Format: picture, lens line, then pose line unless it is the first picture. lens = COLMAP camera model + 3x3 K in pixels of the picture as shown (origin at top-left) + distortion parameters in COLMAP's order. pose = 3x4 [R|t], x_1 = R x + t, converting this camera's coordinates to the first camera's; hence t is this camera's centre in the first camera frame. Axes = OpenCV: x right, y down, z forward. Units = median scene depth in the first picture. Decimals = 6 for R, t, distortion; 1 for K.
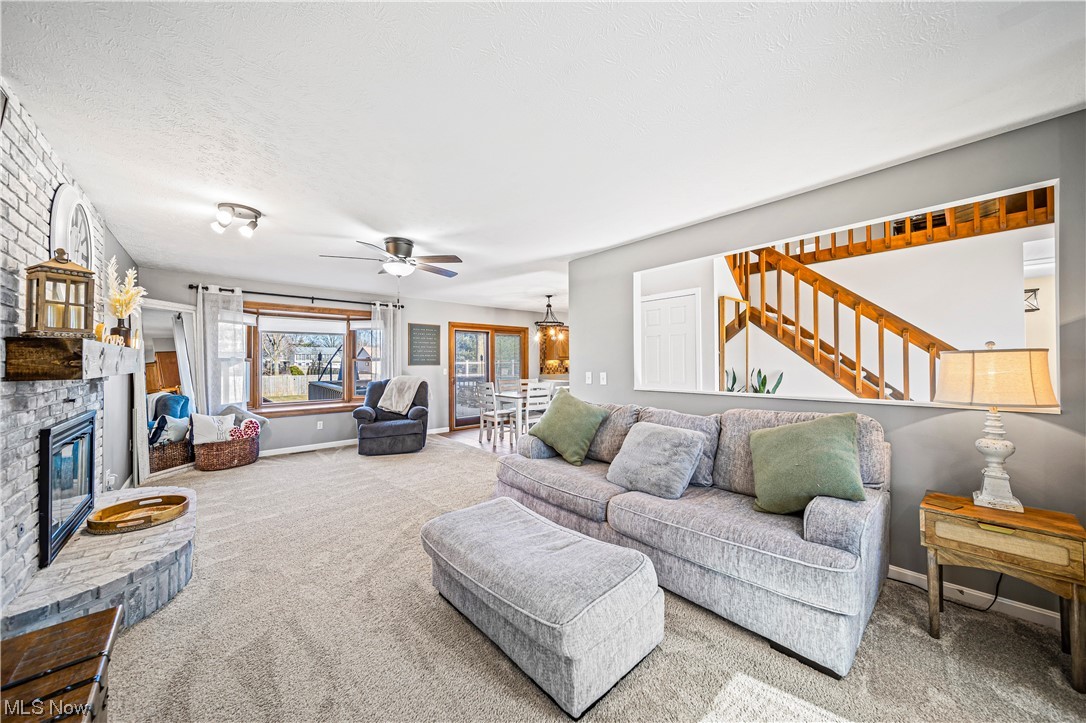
lens RADIAL K [[379.2, 0, 540.7], [0, 379.2, 360.5], [0, 0, 1]] dist [-0.000594, 0.000265]
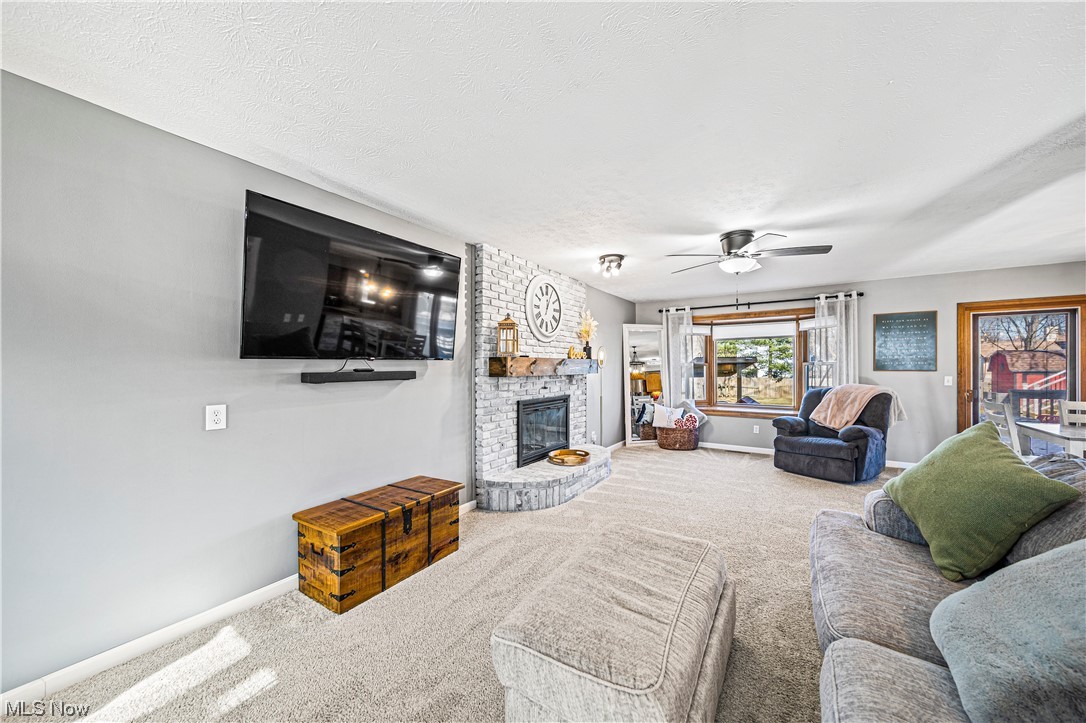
lens RADIAL K [[379.2, 0, 540.7], [0, 379.2, 360.5], [0, 0, 1]] dist [-0.000594, 0.000265]
pose [[0.264716, -0.012144, -0.964250, 0.239087], [0.006980, 0.999919, -0.010677, -0.004428], [0.964301, -0.003904, 0.264779, 0.190665]]
